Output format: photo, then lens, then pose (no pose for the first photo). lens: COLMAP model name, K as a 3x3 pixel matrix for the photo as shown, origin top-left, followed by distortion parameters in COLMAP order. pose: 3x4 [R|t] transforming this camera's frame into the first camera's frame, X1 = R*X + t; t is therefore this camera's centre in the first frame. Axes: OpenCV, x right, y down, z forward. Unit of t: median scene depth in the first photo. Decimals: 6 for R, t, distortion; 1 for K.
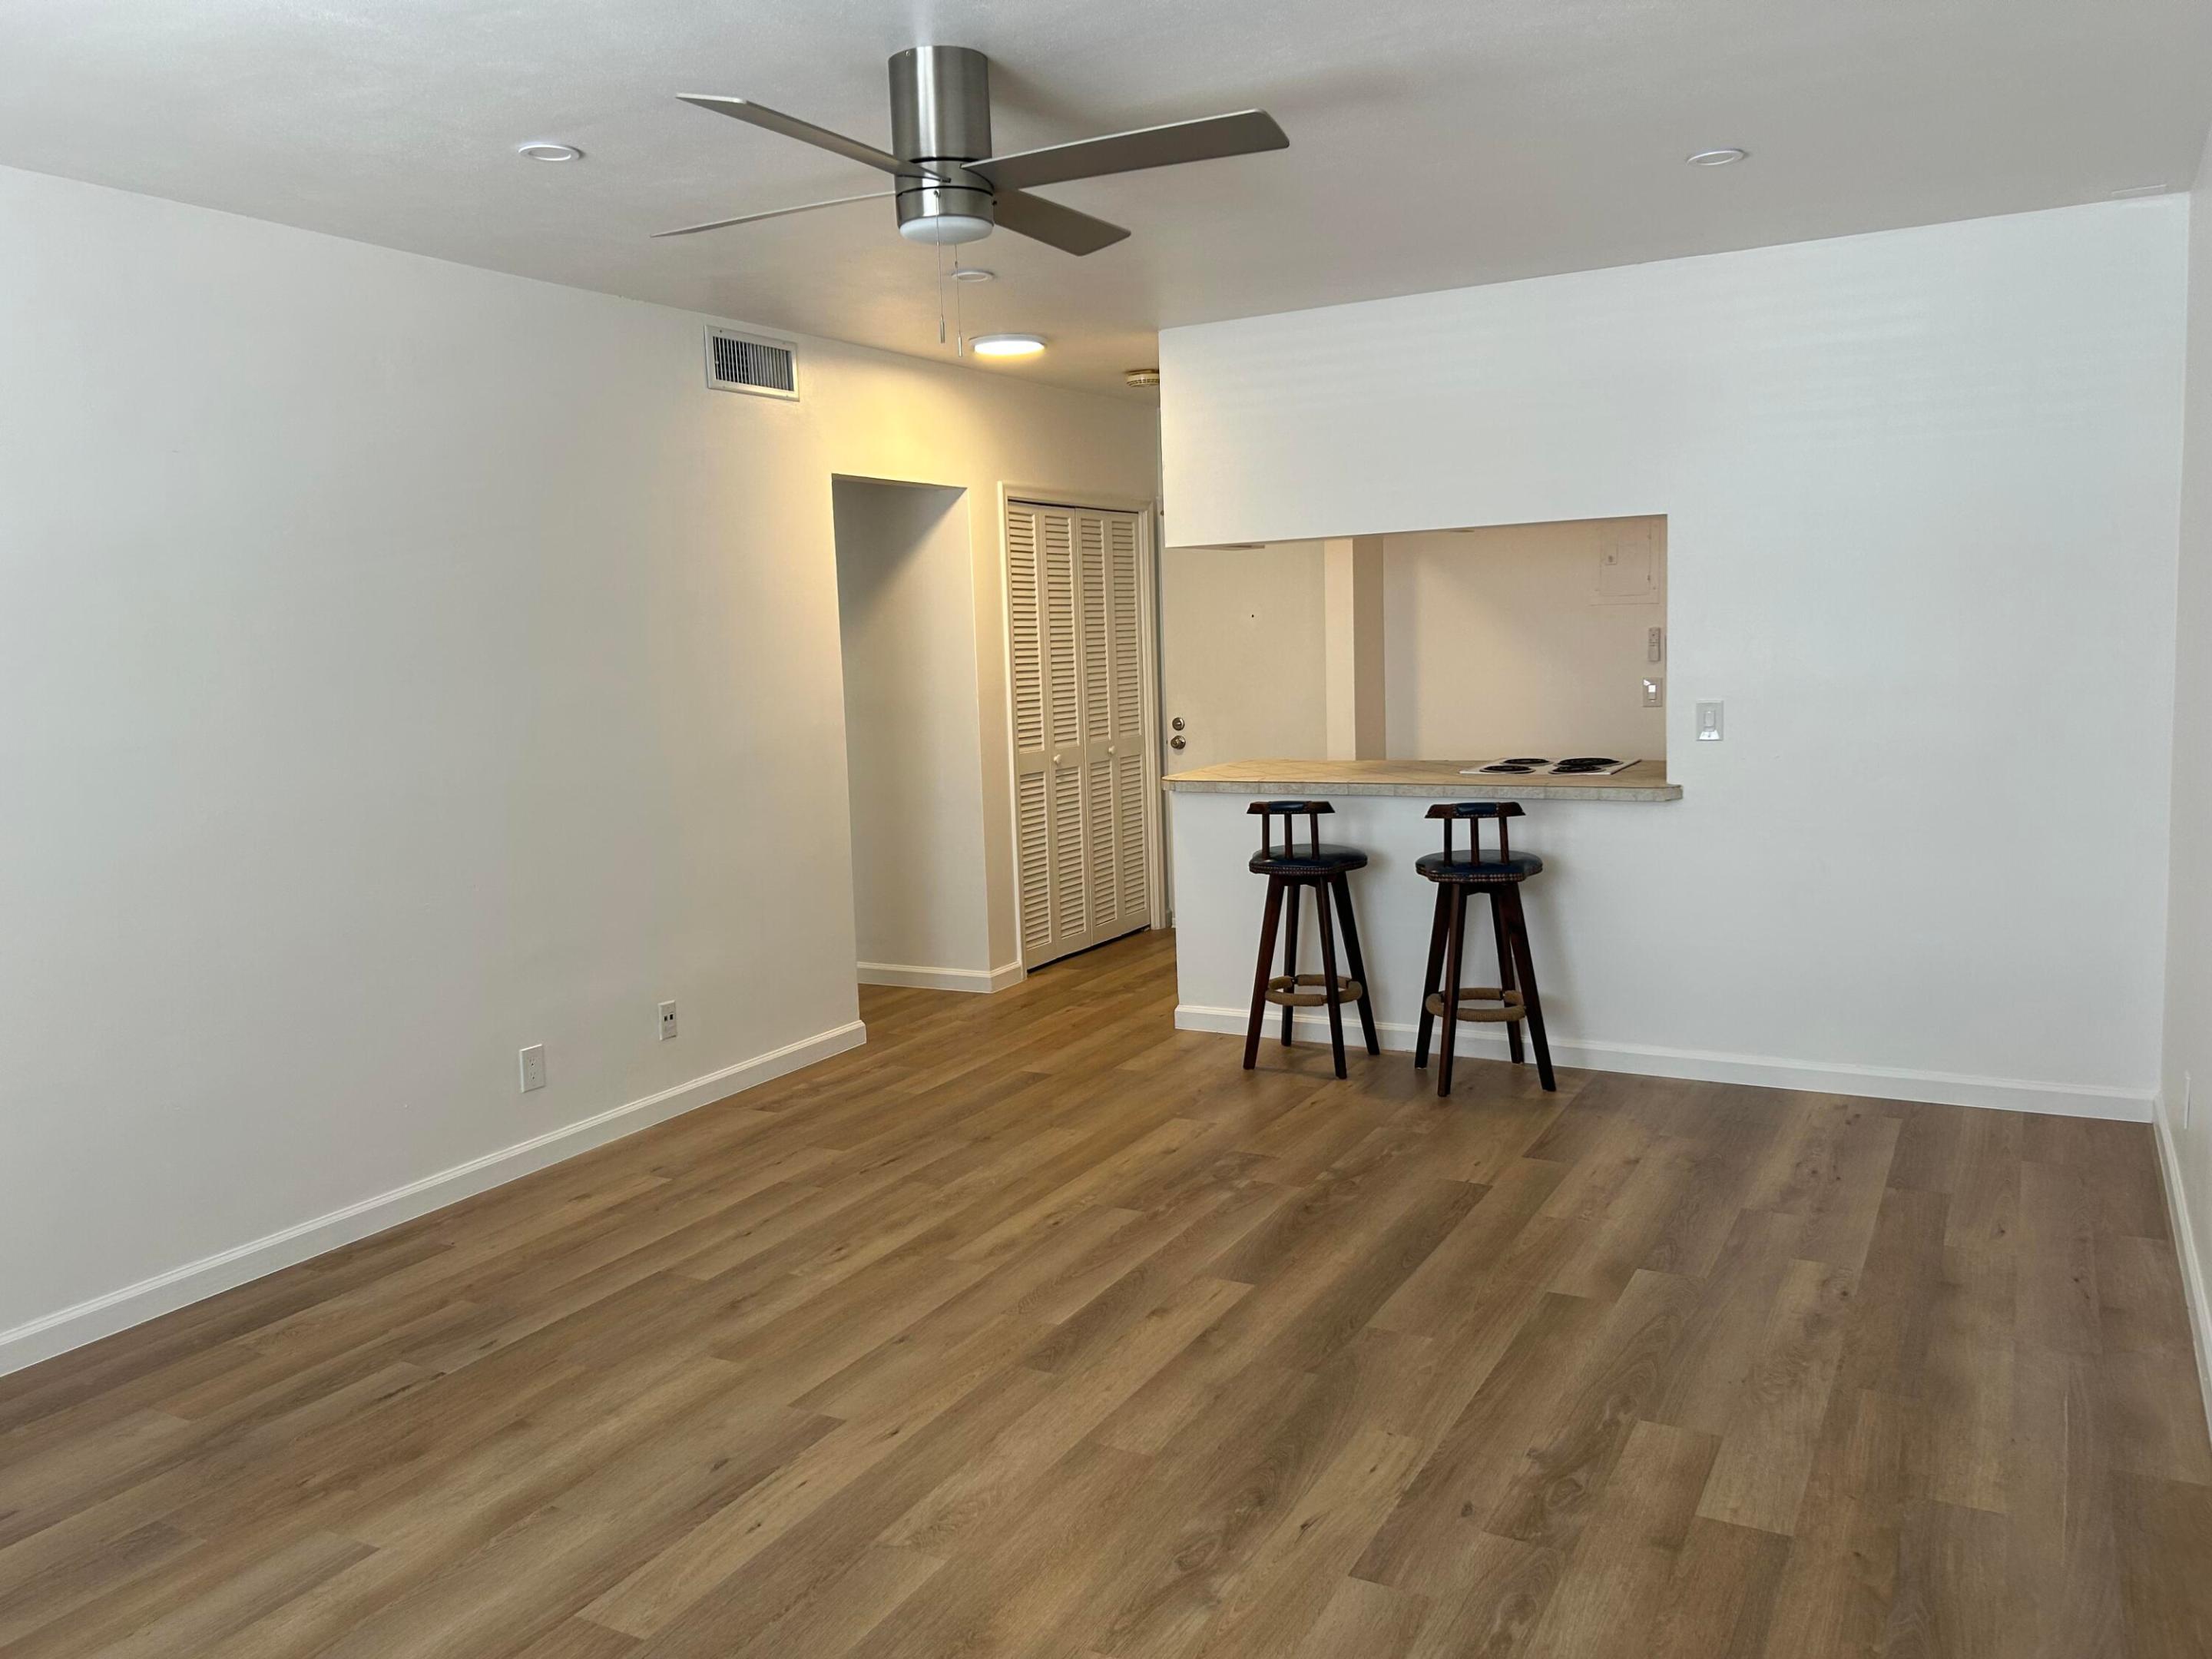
lens RADIAL K [[1664.9, 0, 1106.8], [0, 1664.9, 810.0], [0, 0, 1]] dist [0.140078, -0.213218]
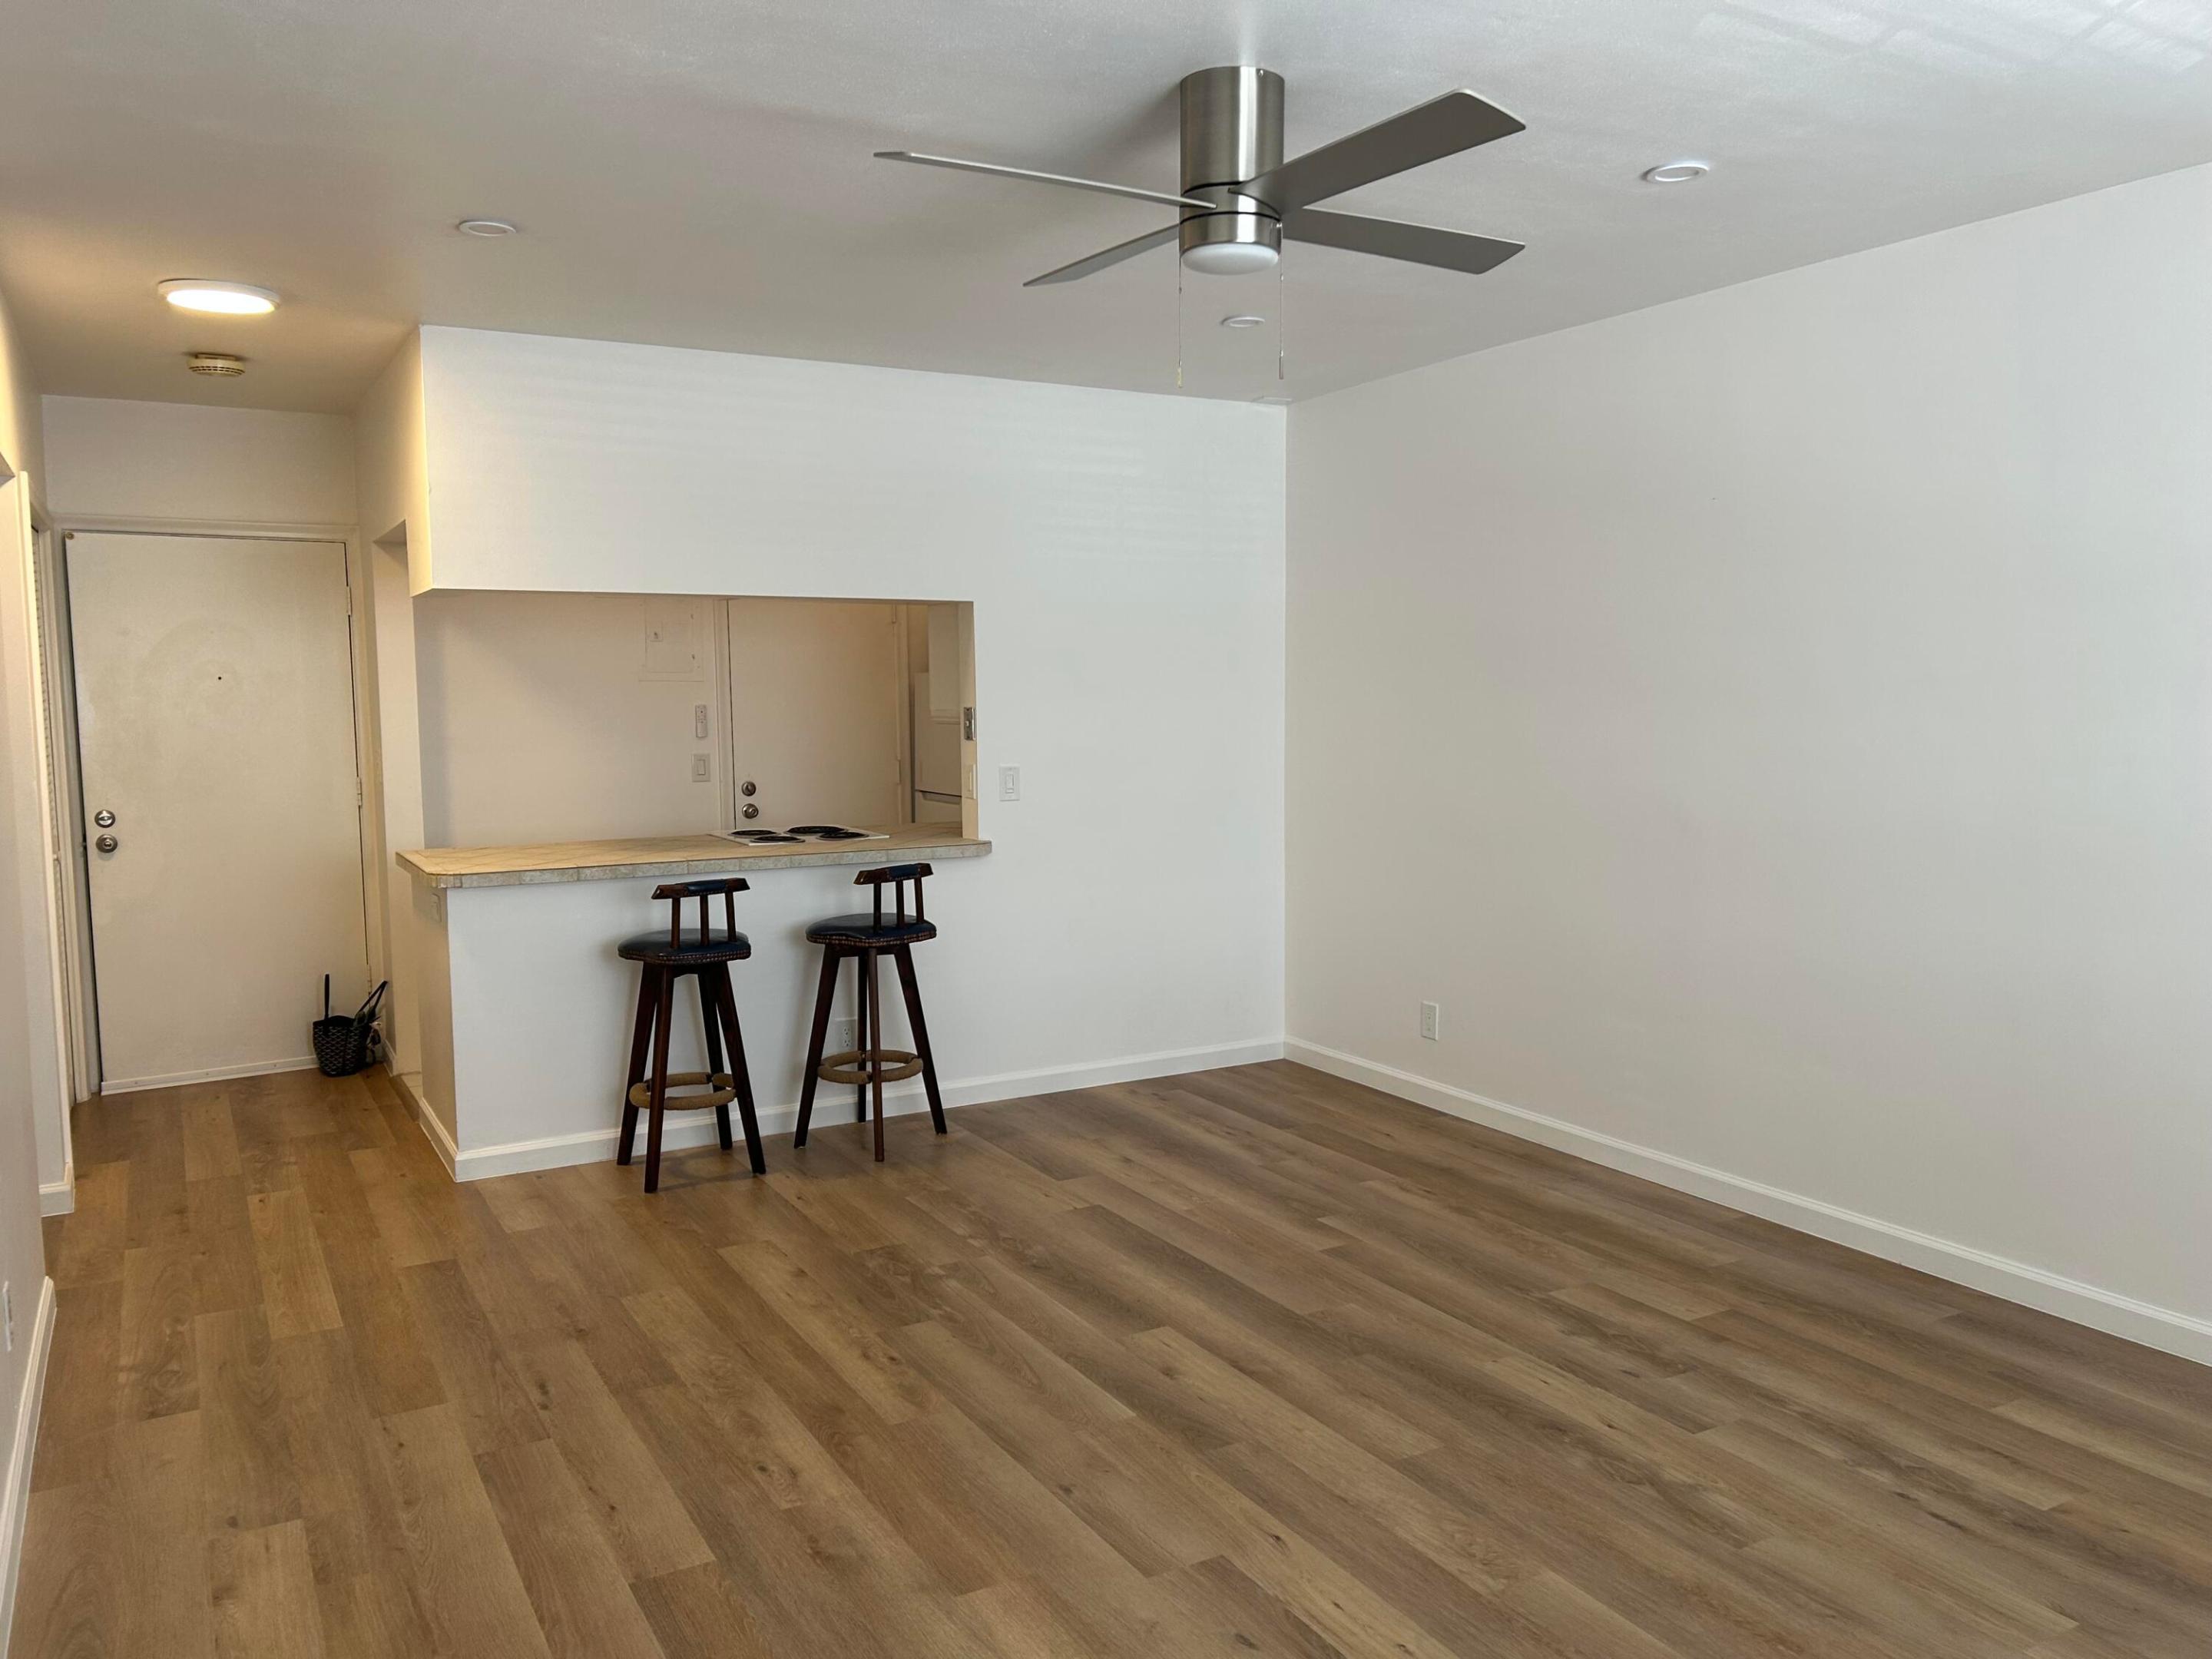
lens RADIAL K [[1670.0, 0, 1100.6], [0, 1670.0, 820.5], [0, 0, 1]] dist [0.061758, -0.070726]
pose [[0.525145, -0.037708, 0.850177, -0.665121], [0.084399, 0.996400, -0.007938, -0.015227], [-0.846817, 0.075923, 0.526437, 0.403271]]
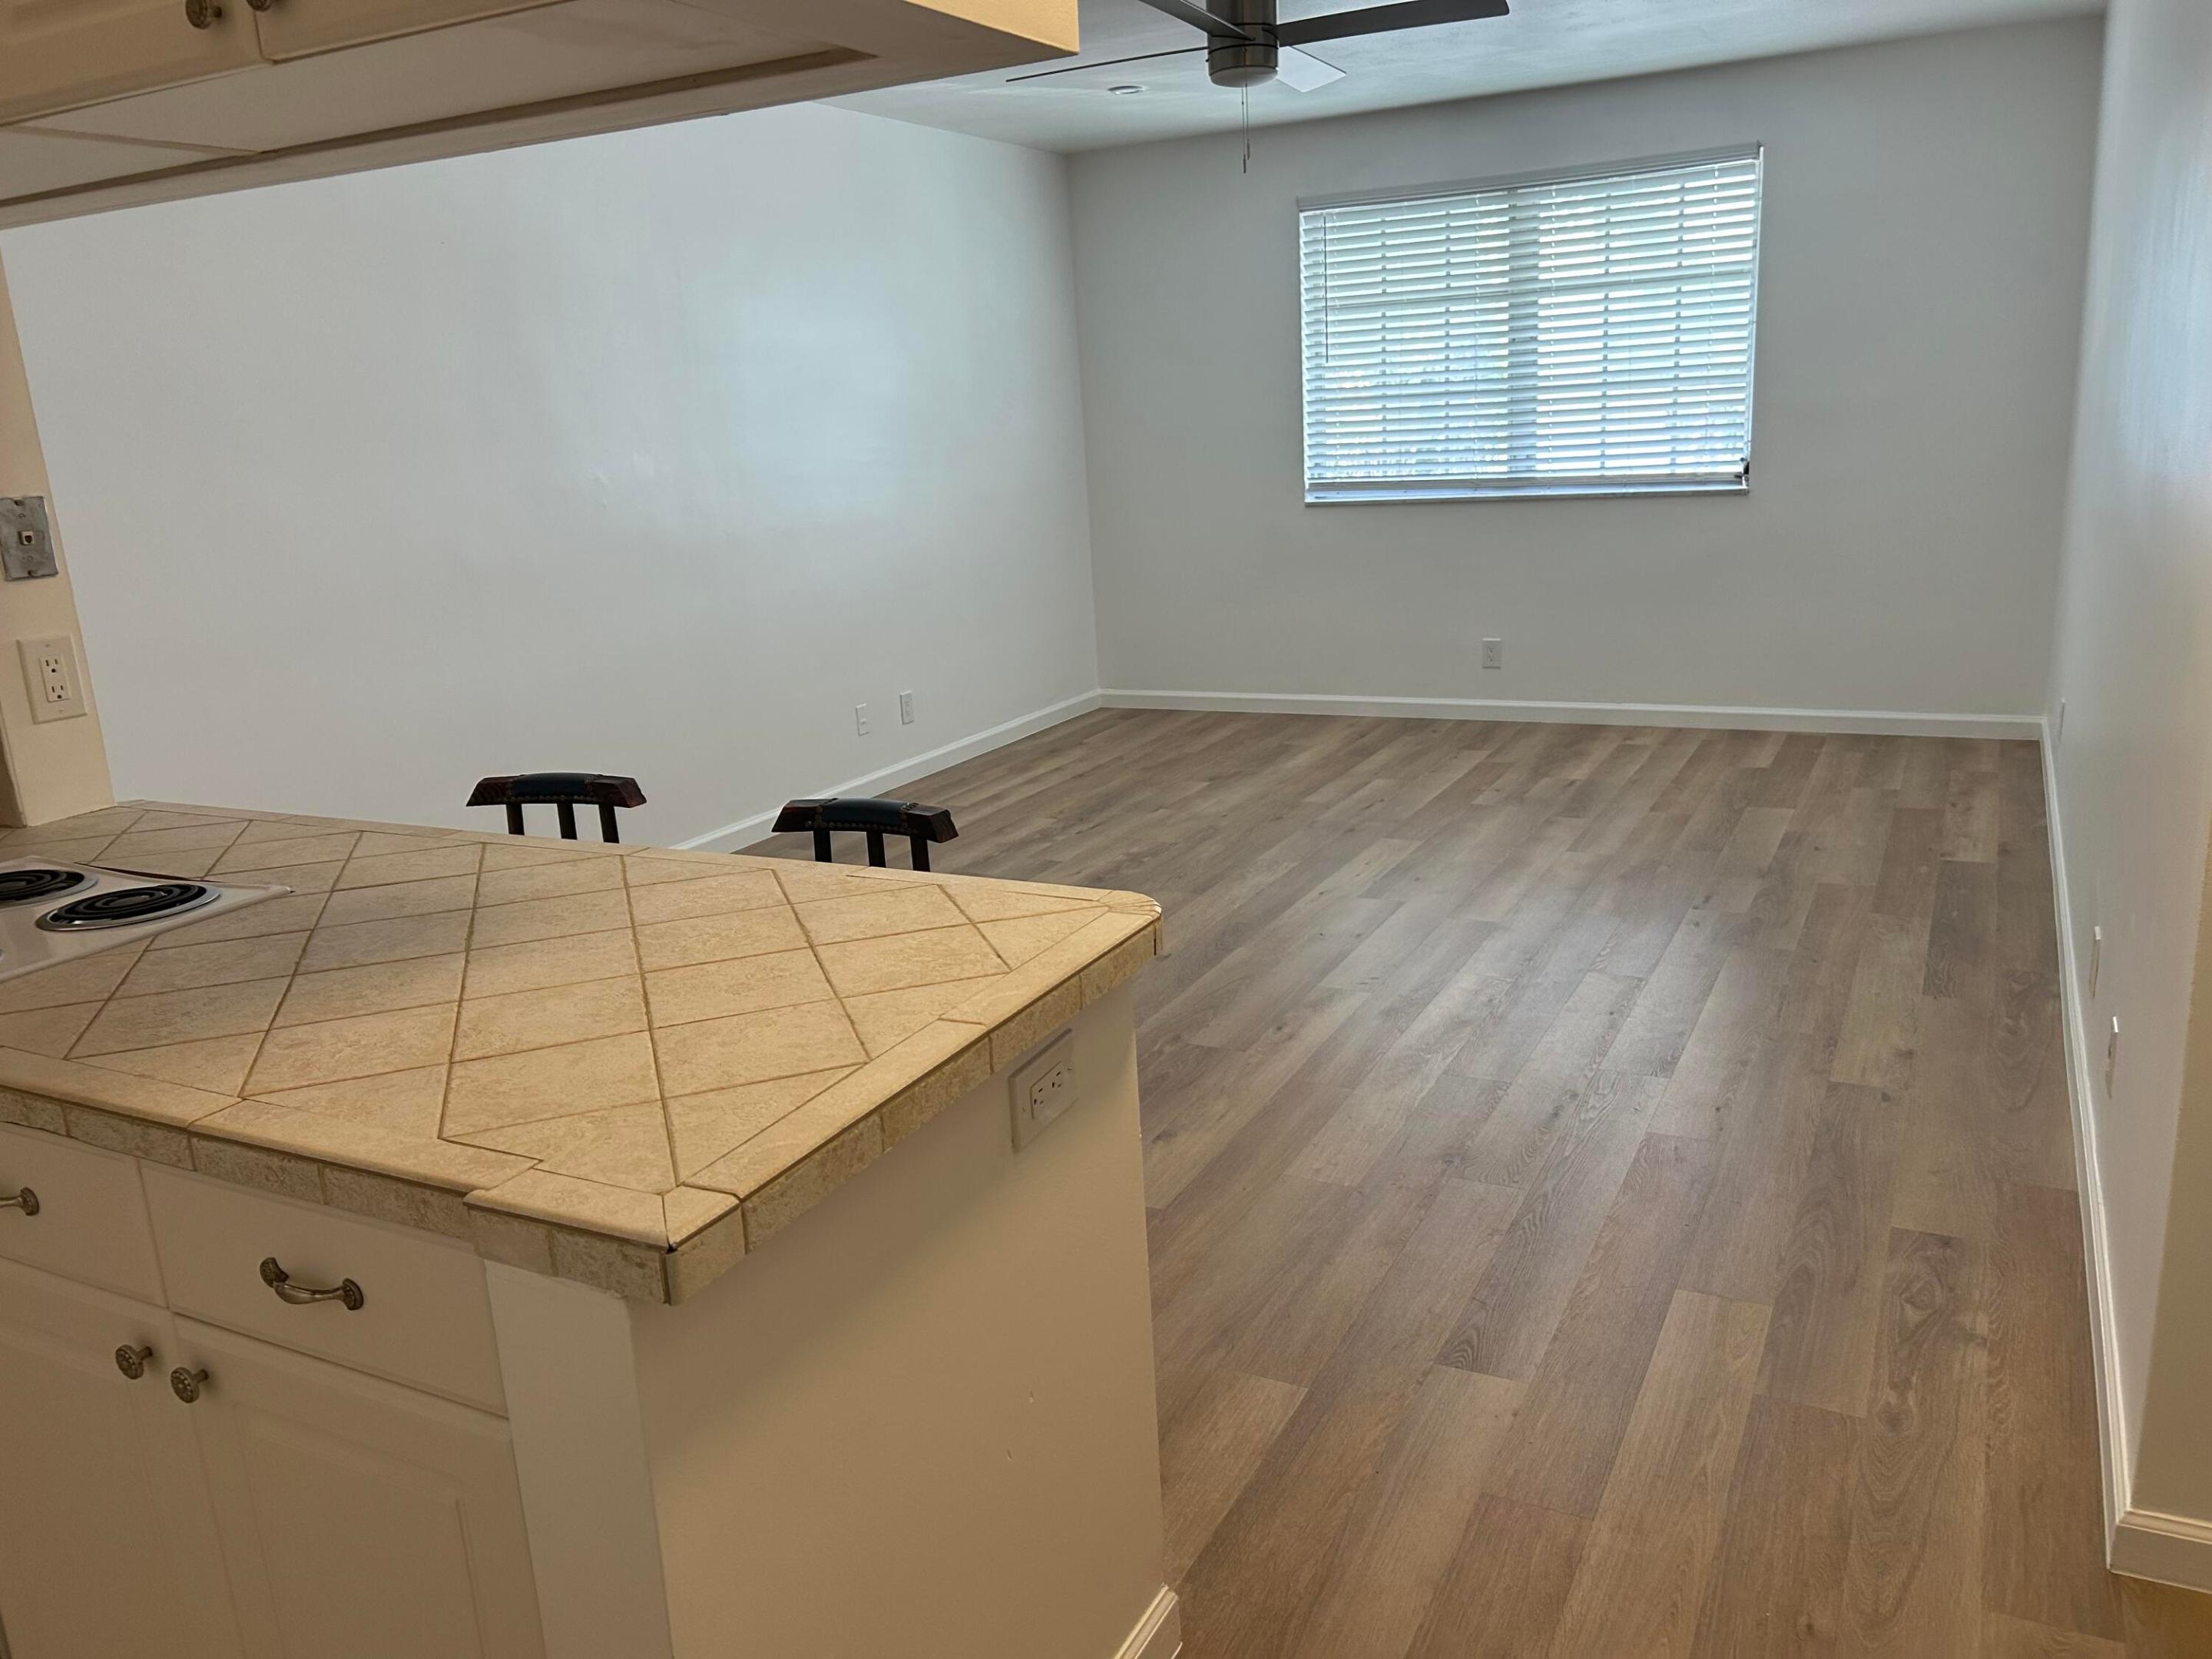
lens RADIAL K [[1670.0, 0, 1100.6], [0, 1670.0, 820.5], [0, 0, 1]] dist [0.061758, -0.070726]
pose [[-0.995353, 0.096090, -0.006324, 0.060138], [0.087844, 0.932917, 0.349213, -0.185726], [0.039456, 0.347034, -0.937022, 1.726201]]
